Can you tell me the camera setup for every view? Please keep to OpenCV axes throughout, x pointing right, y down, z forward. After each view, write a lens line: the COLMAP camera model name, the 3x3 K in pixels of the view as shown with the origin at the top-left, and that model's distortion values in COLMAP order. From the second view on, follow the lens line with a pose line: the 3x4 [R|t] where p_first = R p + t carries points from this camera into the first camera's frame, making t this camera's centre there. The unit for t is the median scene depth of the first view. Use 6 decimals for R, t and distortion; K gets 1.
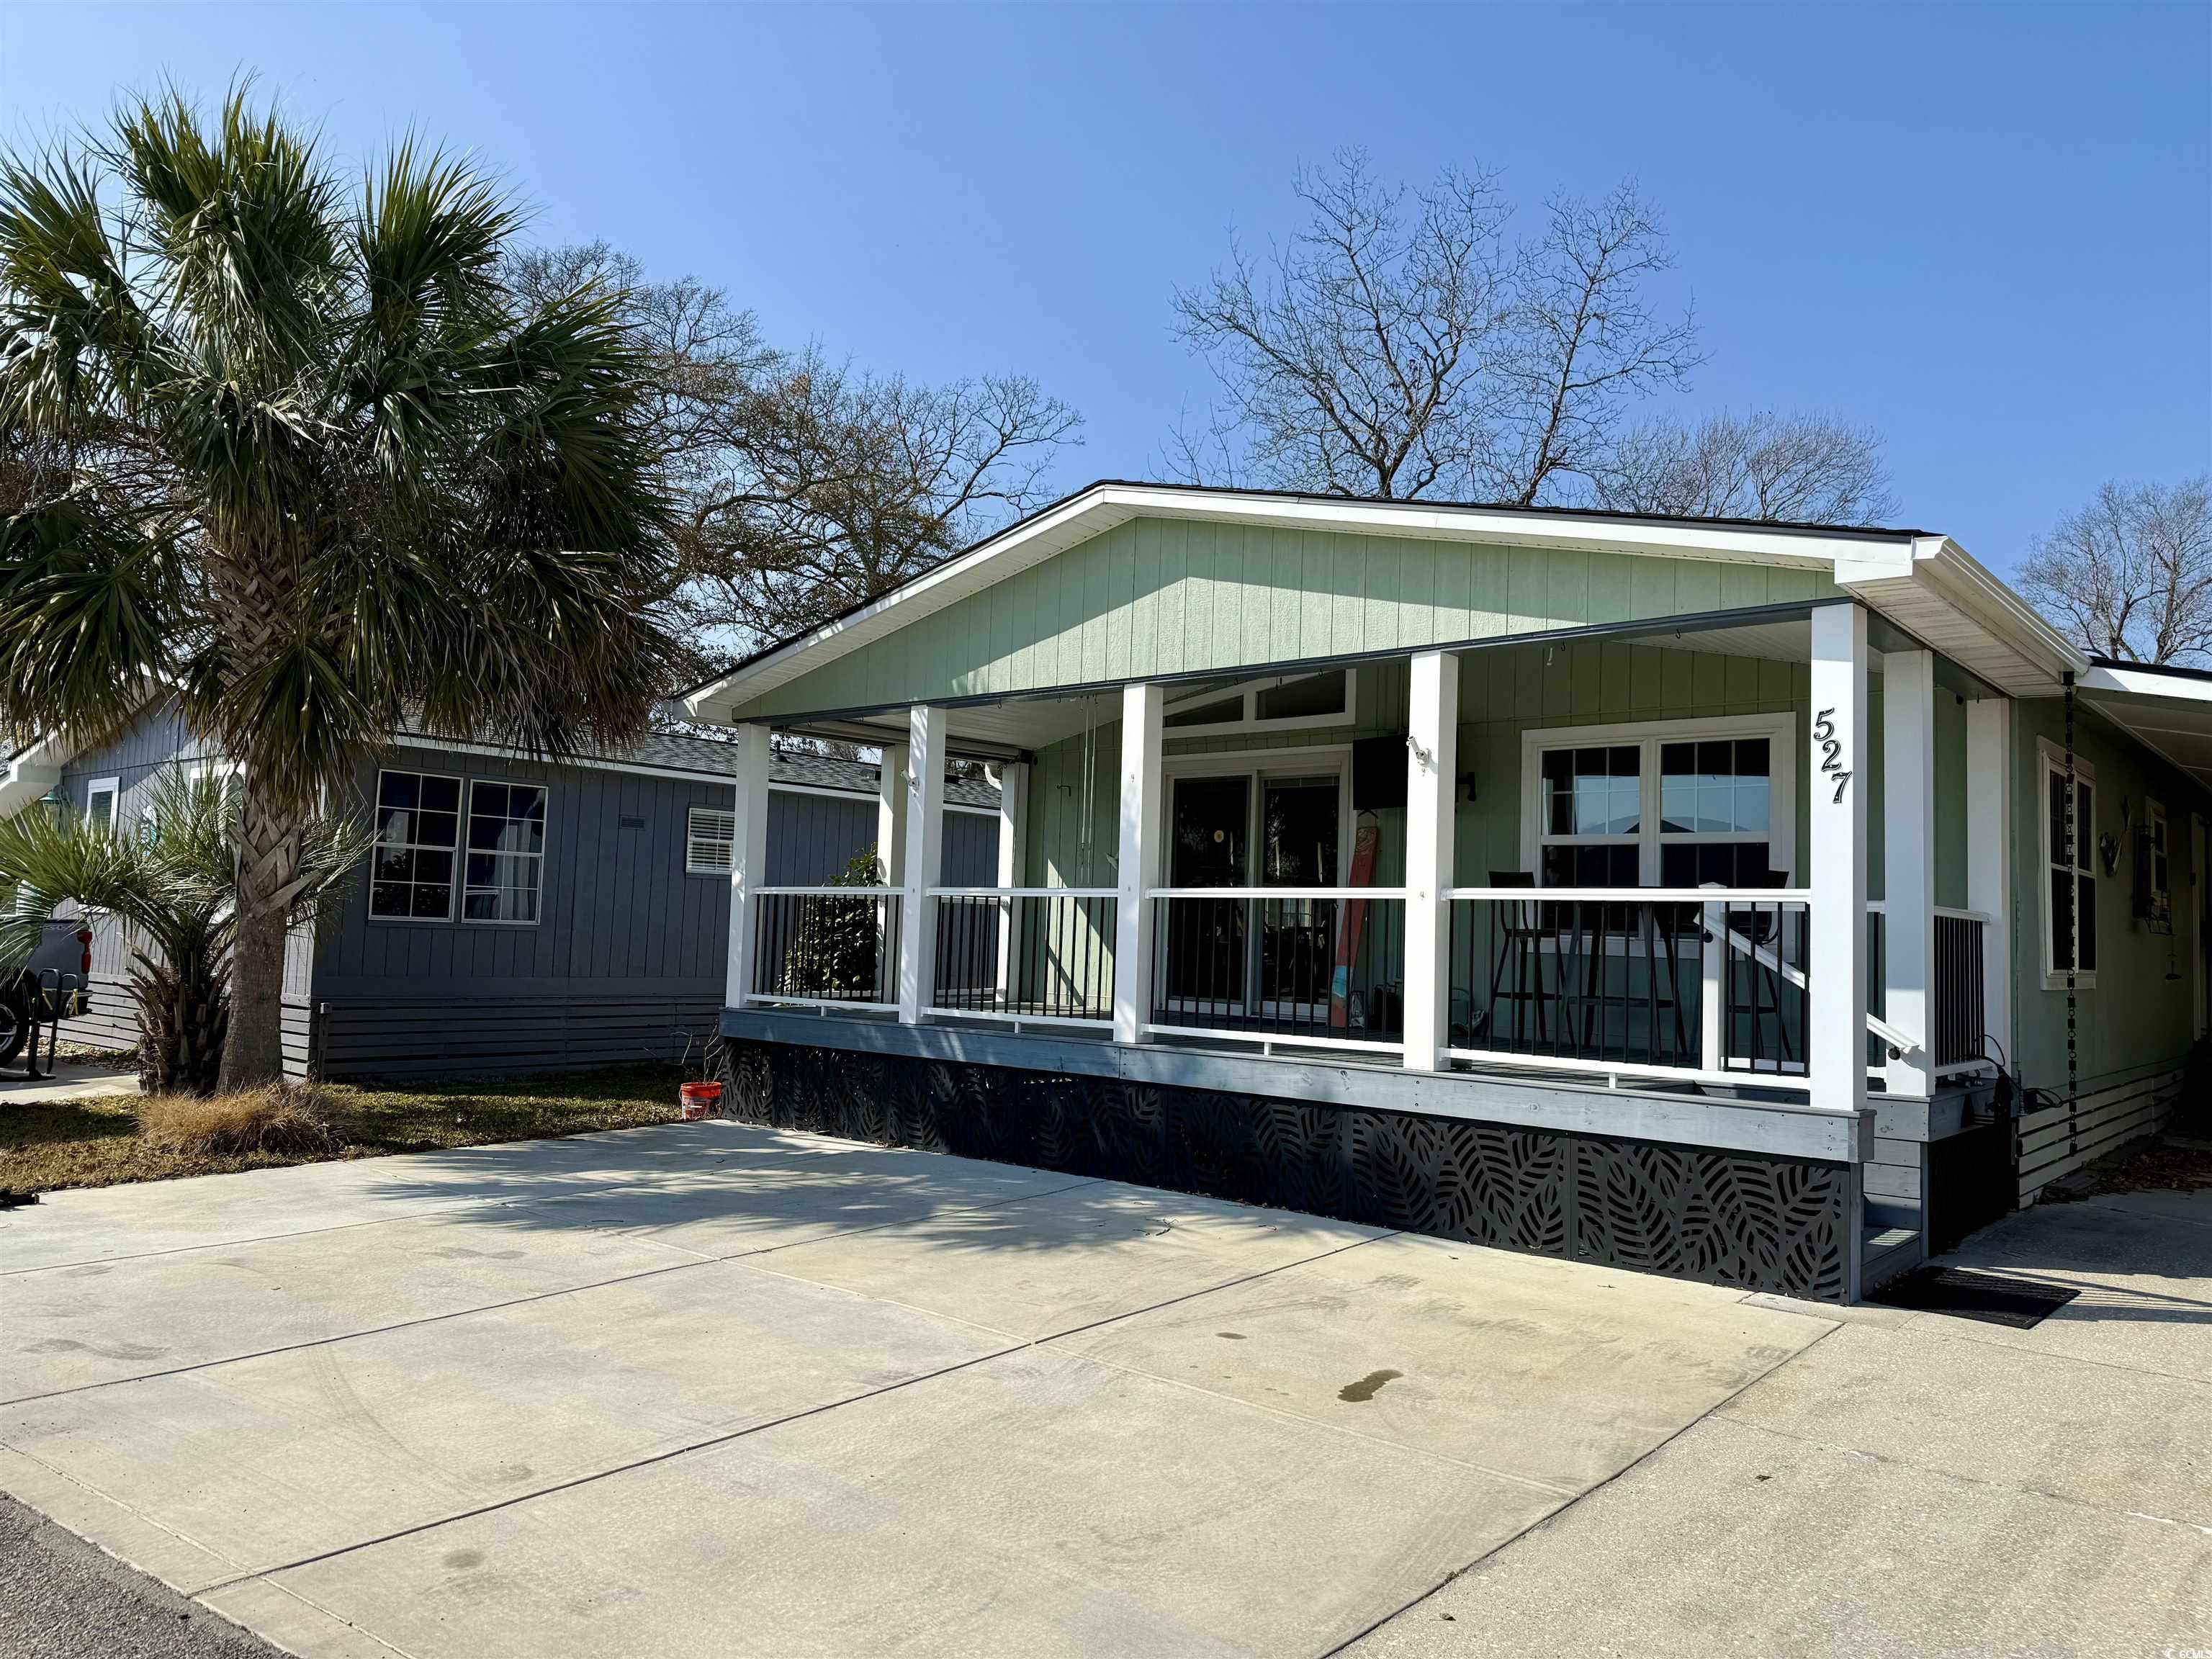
lens RADIAL K [[1548.0, 0, 1114.2], [0, 1548.0, 822.6], [0, 0, 1]] dist [0.051007, -0.067678]
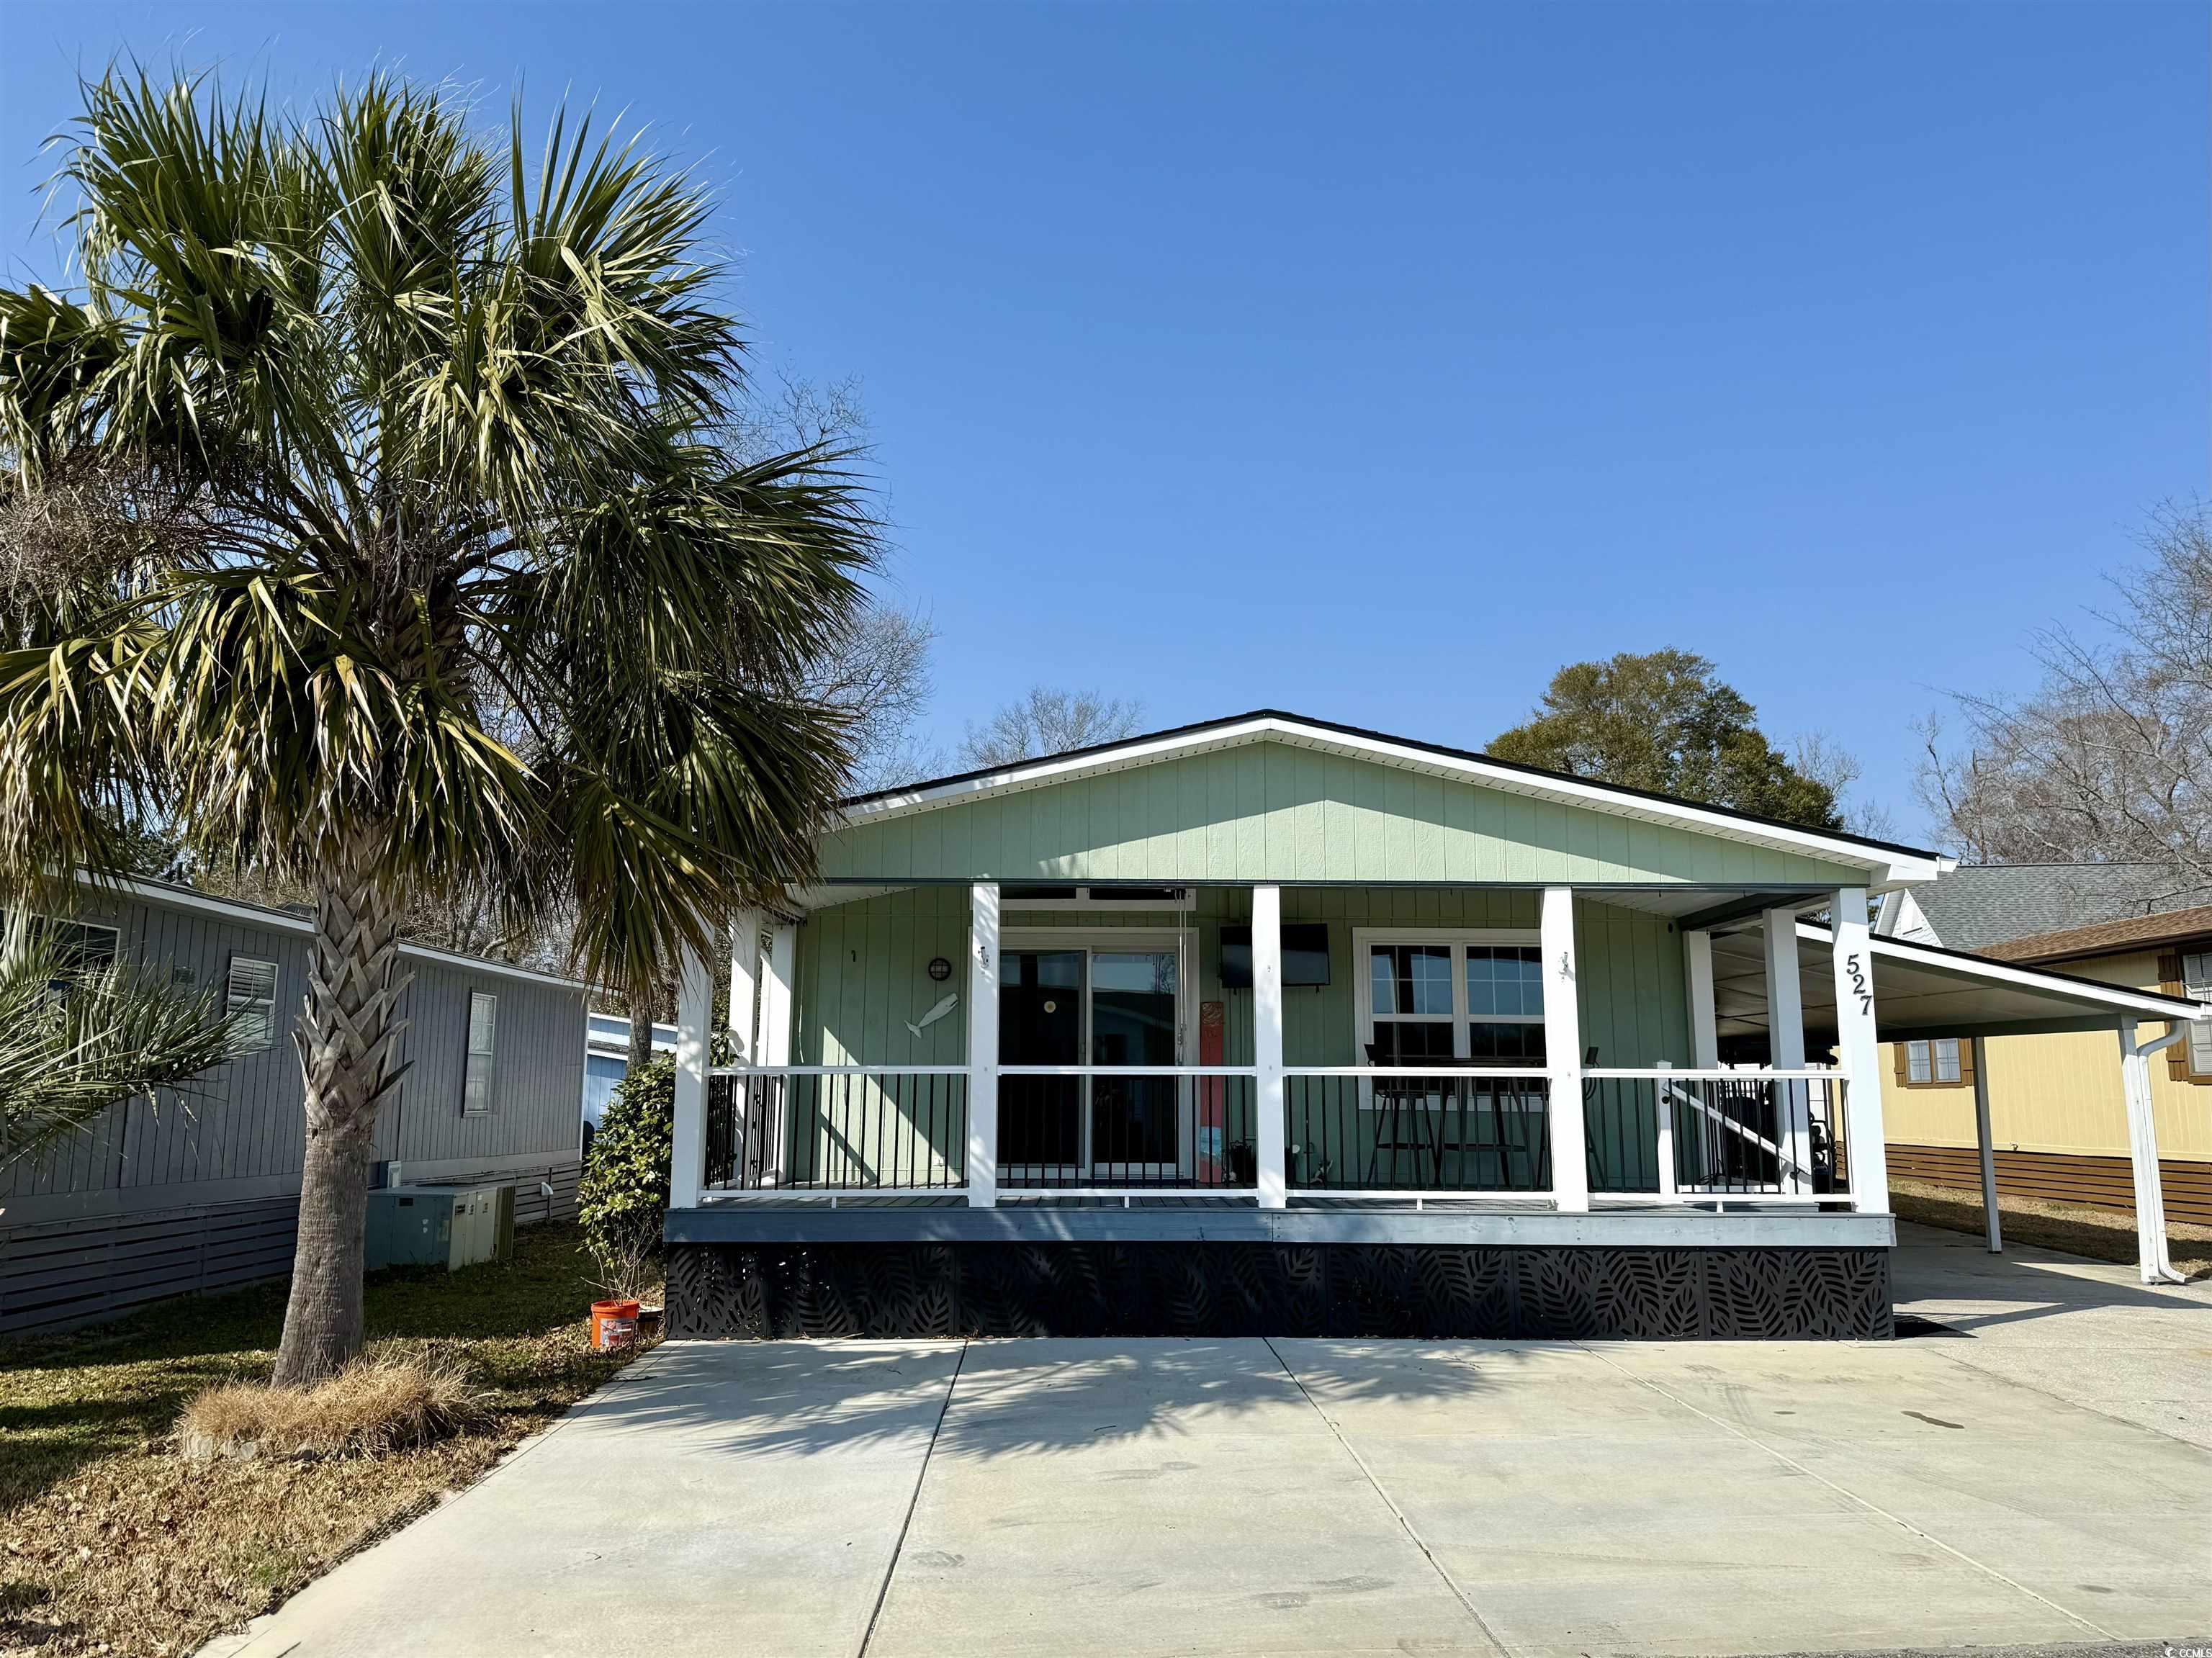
lens RADIAL K [[1547.9, 0, 1087.7], [0, 1547.9, 829.9], [0, 0, 1]] dist [0.051007, -0.067678]
pose [[0.750703, 0.080636, 0.655700, -0.909191], [-0.027972, 0.995513, -0.090400, -0.026493], [-0.660047, 0.049522, 0.749590, 0.253721]]
